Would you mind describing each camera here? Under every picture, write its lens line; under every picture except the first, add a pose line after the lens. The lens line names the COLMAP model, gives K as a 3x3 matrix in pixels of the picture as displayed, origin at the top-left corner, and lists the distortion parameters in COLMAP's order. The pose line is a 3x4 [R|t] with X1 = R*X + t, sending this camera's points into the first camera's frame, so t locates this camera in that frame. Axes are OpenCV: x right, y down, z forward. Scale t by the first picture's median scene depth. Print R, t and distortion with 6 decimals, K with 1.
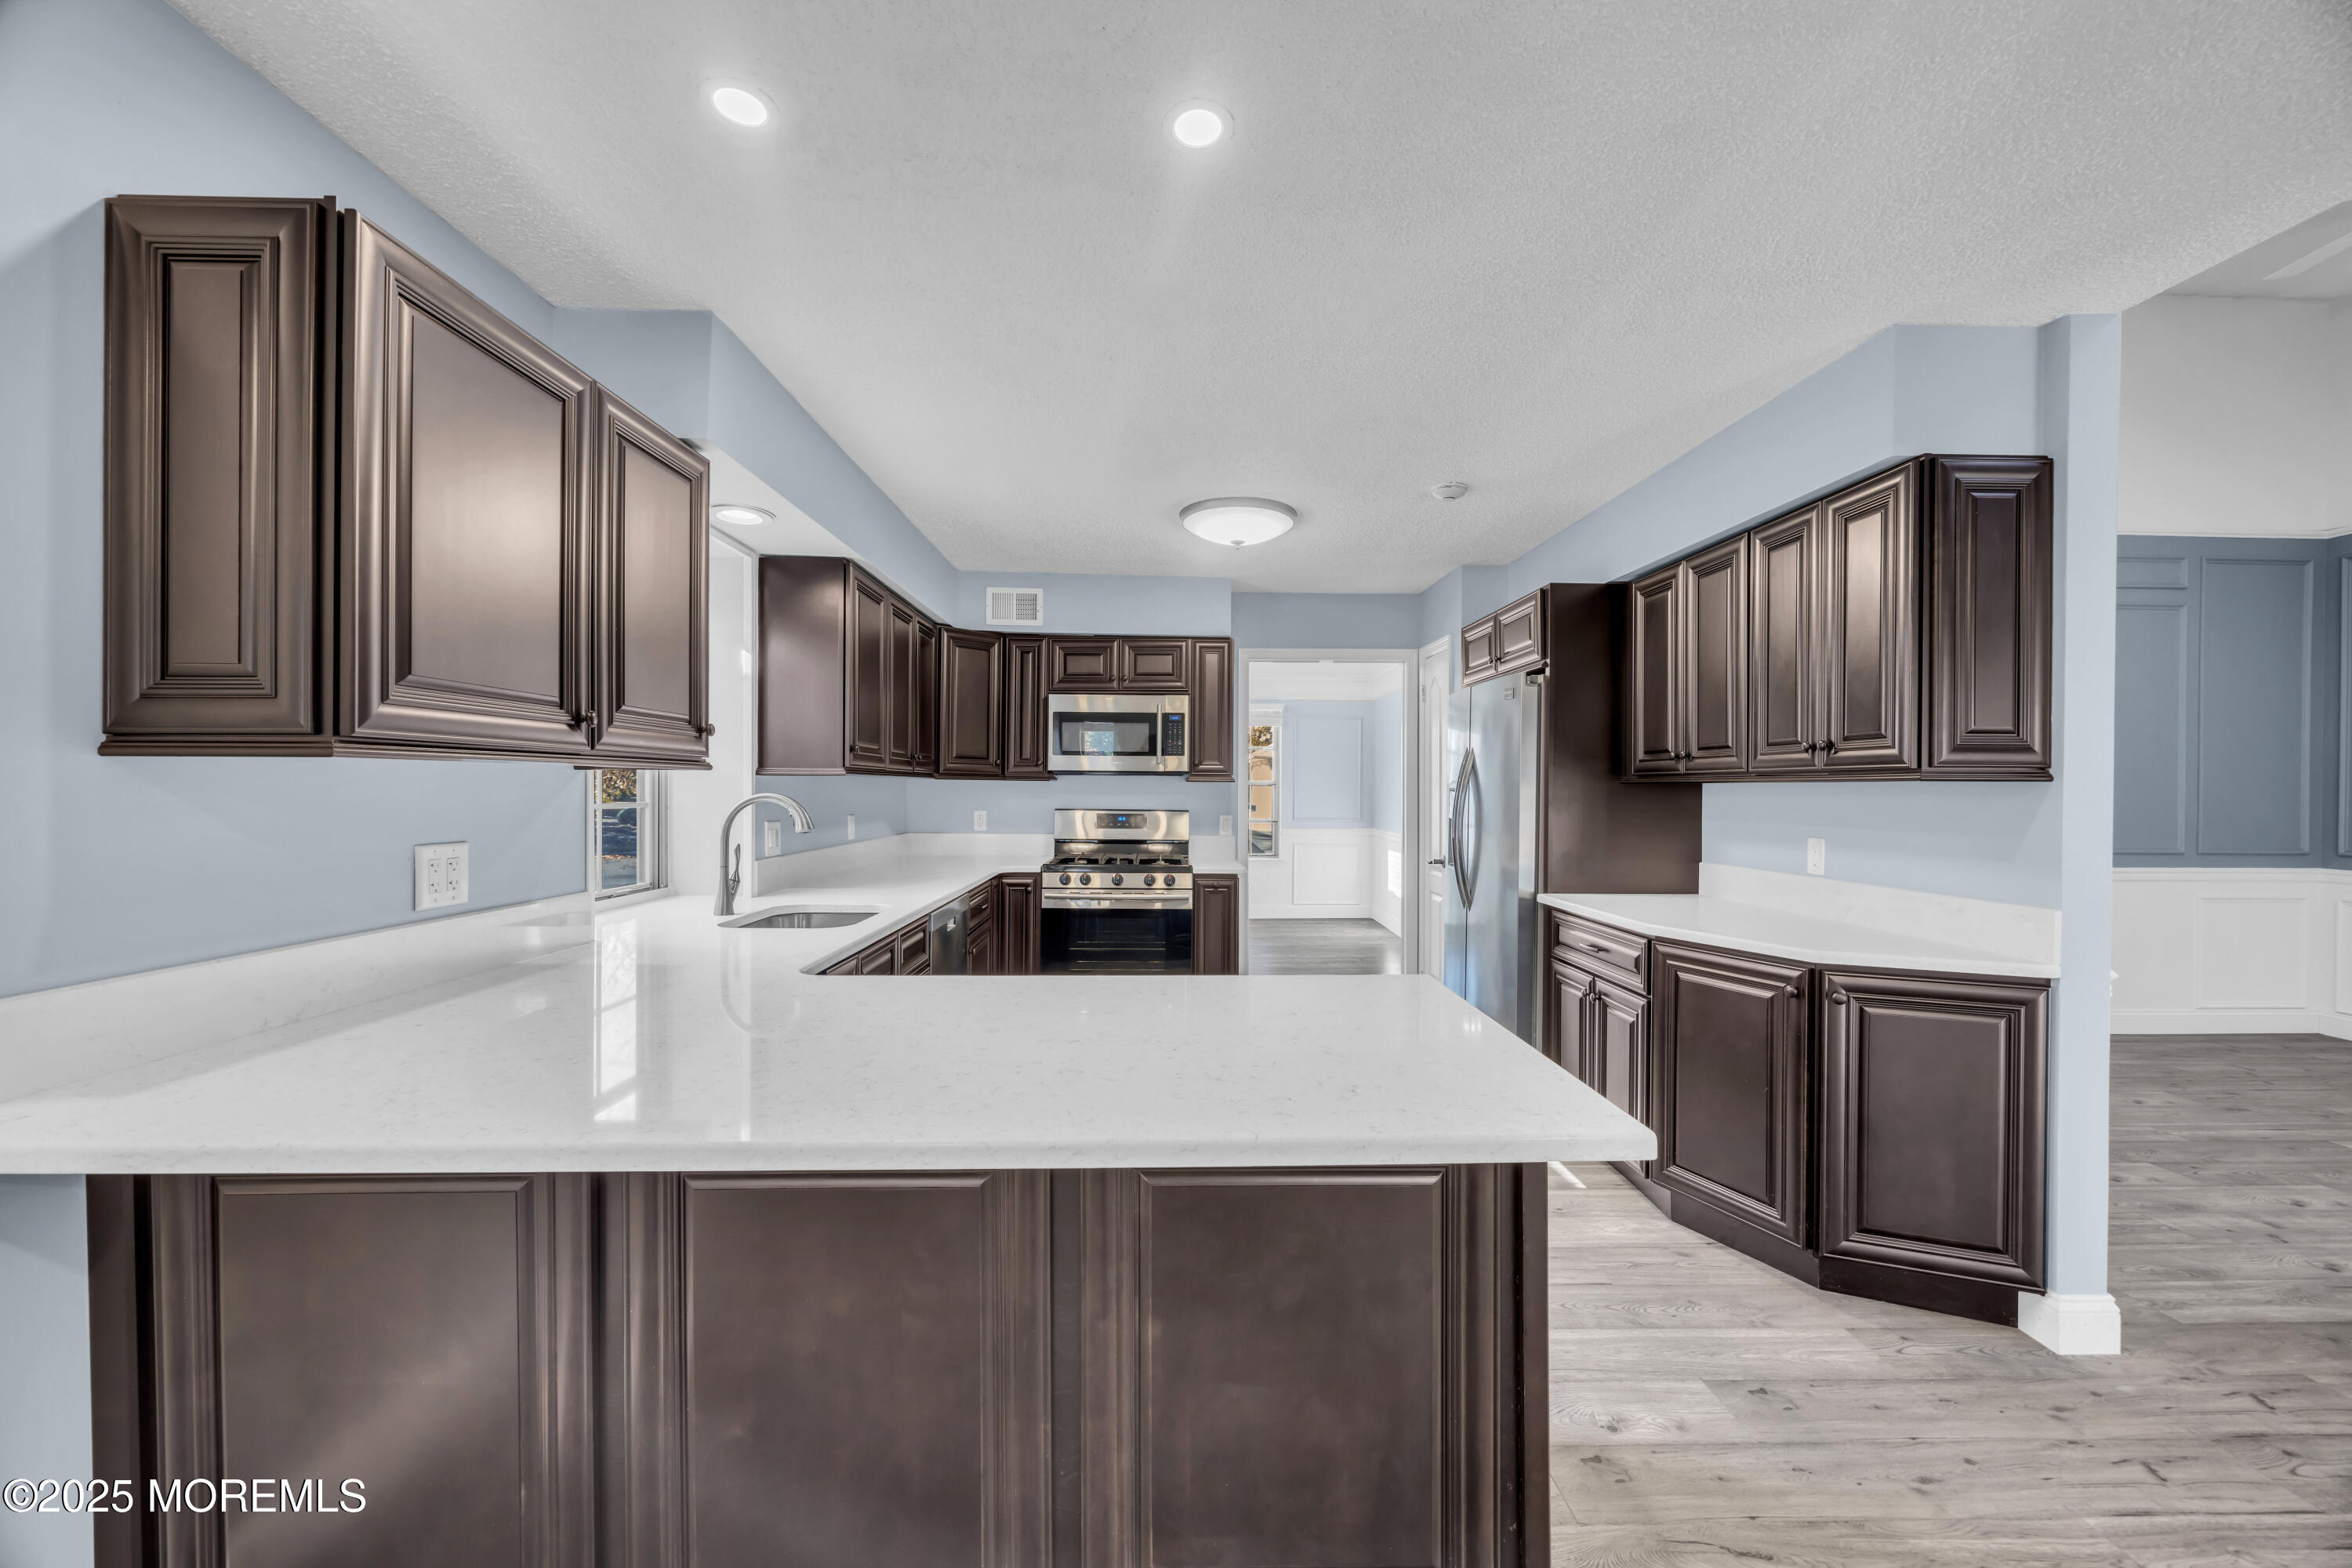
lens RADIAL K [[917.5, 0, 1179.6], [0, 917.5, 781.5], [0, 0, 1]] dist [0.000212, 0.000051]
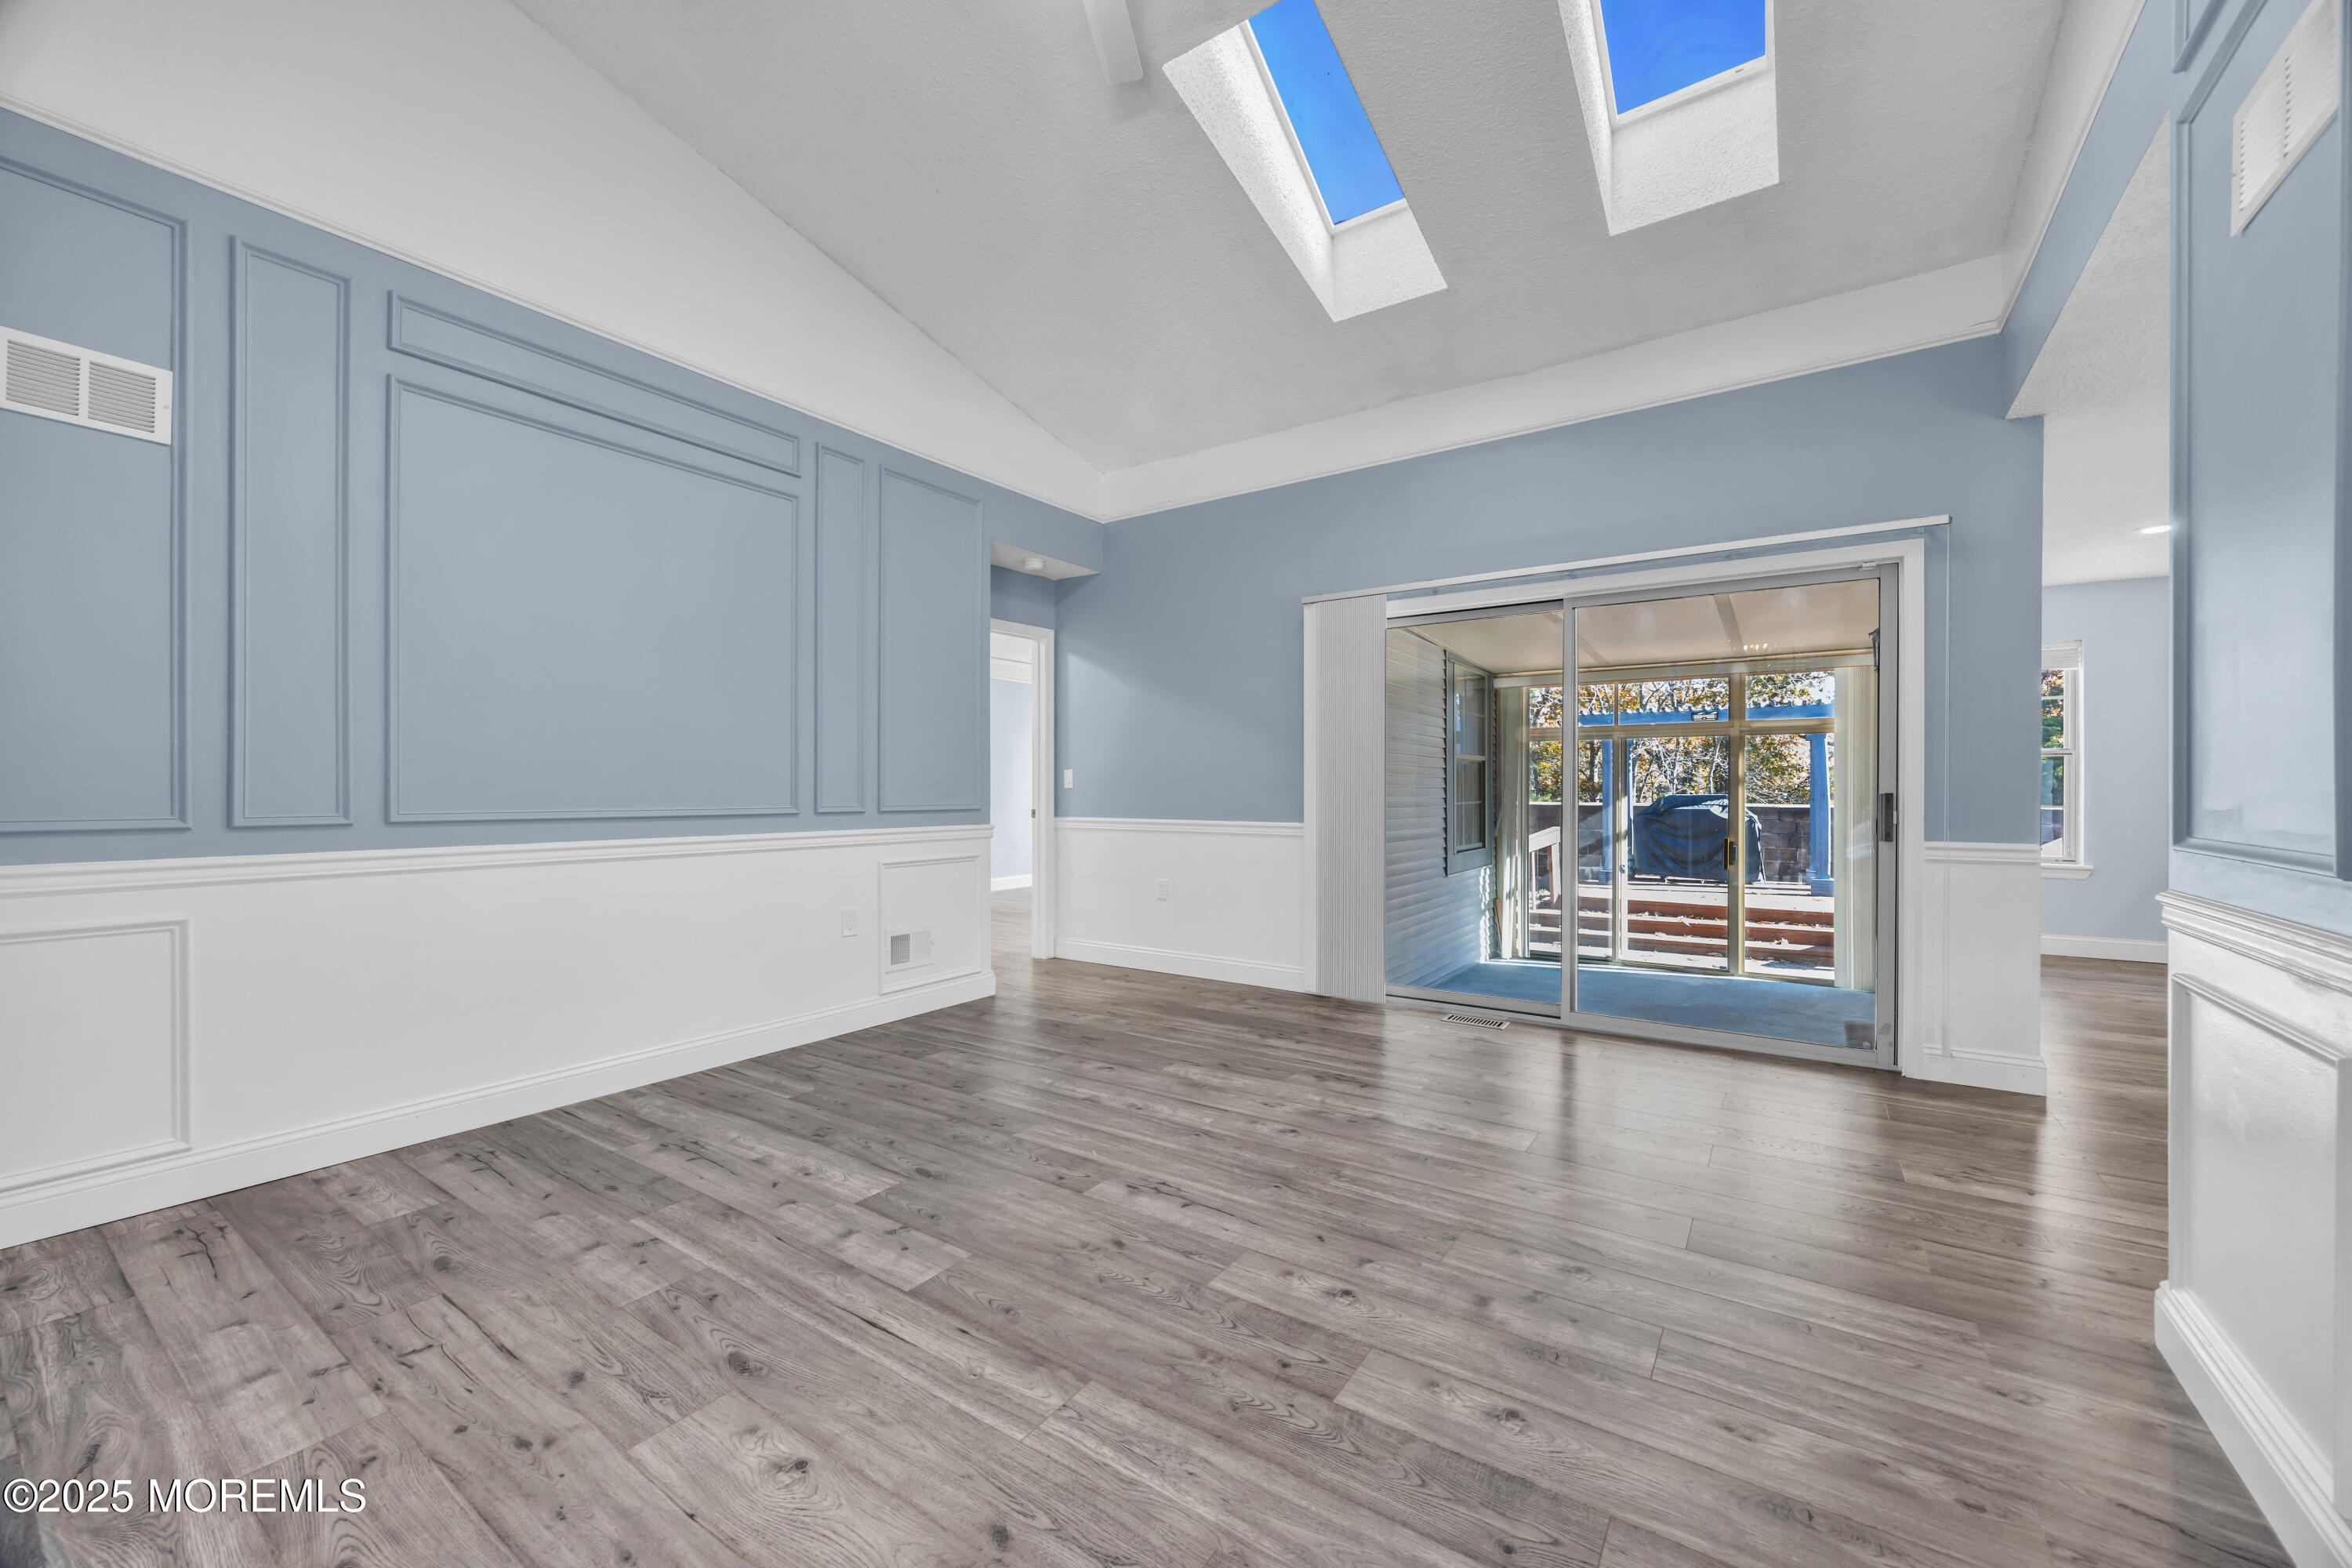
lens RADIAL K [[917.5, 0, 1170.2], [0, 917.5, 789.1], [0, 0, 1]] dist [0.000212, 0.000051]
pose [[-0.809447, -0.006676, 0.587155, 0.883894], [-0.006431, 0.999976, 0.002503, 0.087682], [-0.587158, -0.001750, -0.809471, 1.535218]]
